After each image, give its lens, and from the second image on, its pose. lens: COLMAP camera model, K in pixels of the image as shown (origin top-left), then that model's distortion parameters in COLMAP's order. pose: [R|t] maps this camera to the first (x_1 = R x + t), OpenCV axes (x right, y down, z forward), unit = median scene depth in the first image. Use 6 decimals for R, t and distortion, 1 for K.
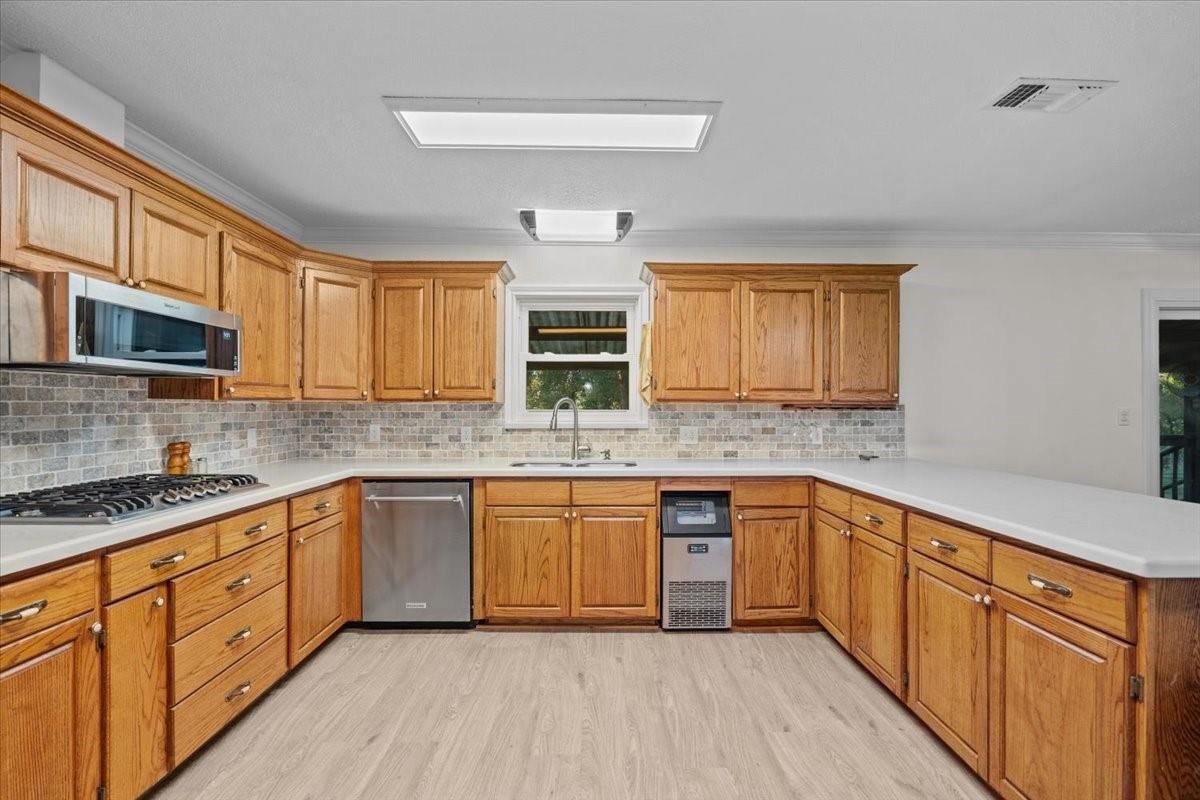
lens RADIAL K [[553.4, 0, 603.1], [0, 553.4, 403.1], [0, 0, 1]] dist [-0.000224, 0.000363]
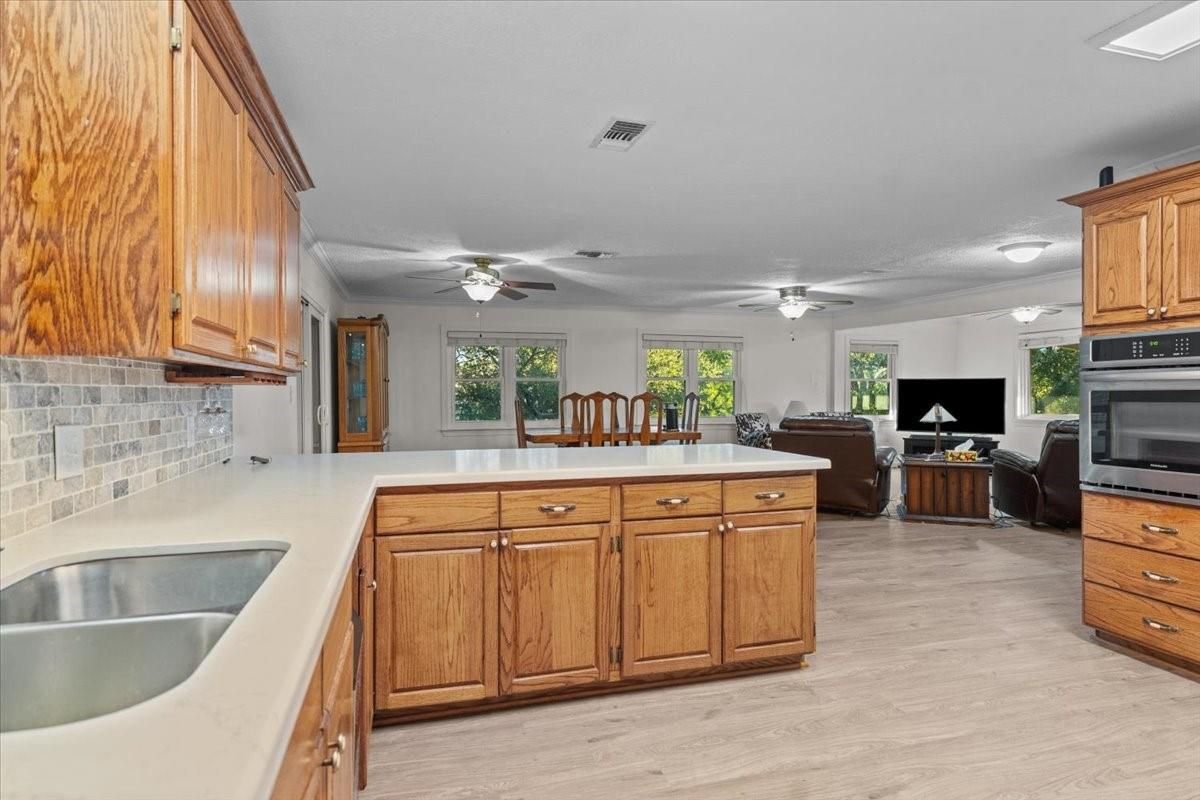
lens RADIAL K [[645.3, 0, 602.1], [0, 645.3, 395.8], [0, 0, 1]] dist [0.000237, 0.000574]
pose [[-0.274689, -0.007455, 0.961504, -0.491292], [-0.009536, 0.999942, 0.005028, 0.026092], [-0.961486, -0.007788, -0.274744, 1.184820]]
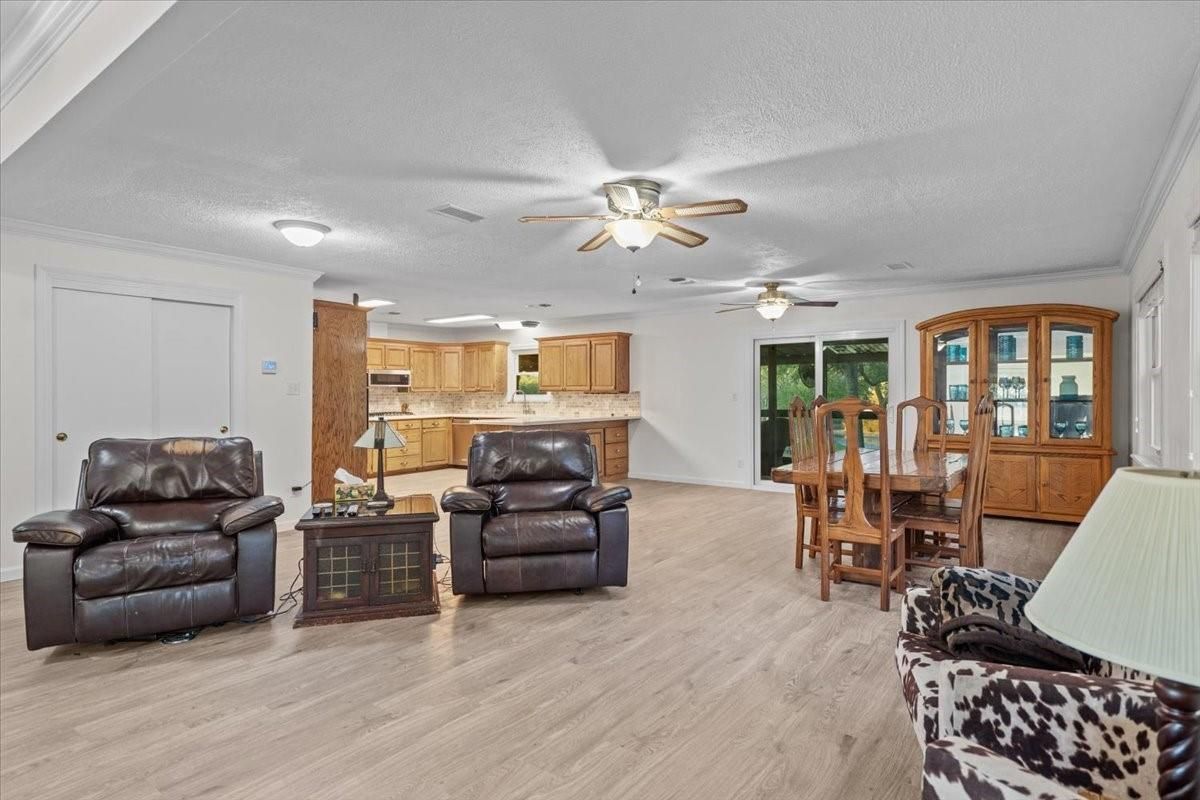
lens RADIAL K [[645.3, 0, 596.6], [0, 645.3, 398.4], [0, 0, 1]] dist [0.000237, 0.000574]
pose [[0.797654, -0.000932, -0.603114, 2.929517], [0.012116, 0.999822, 0.014480, -0.013797], [0.602993, -0.018858, 0.797523, -1.705042]]
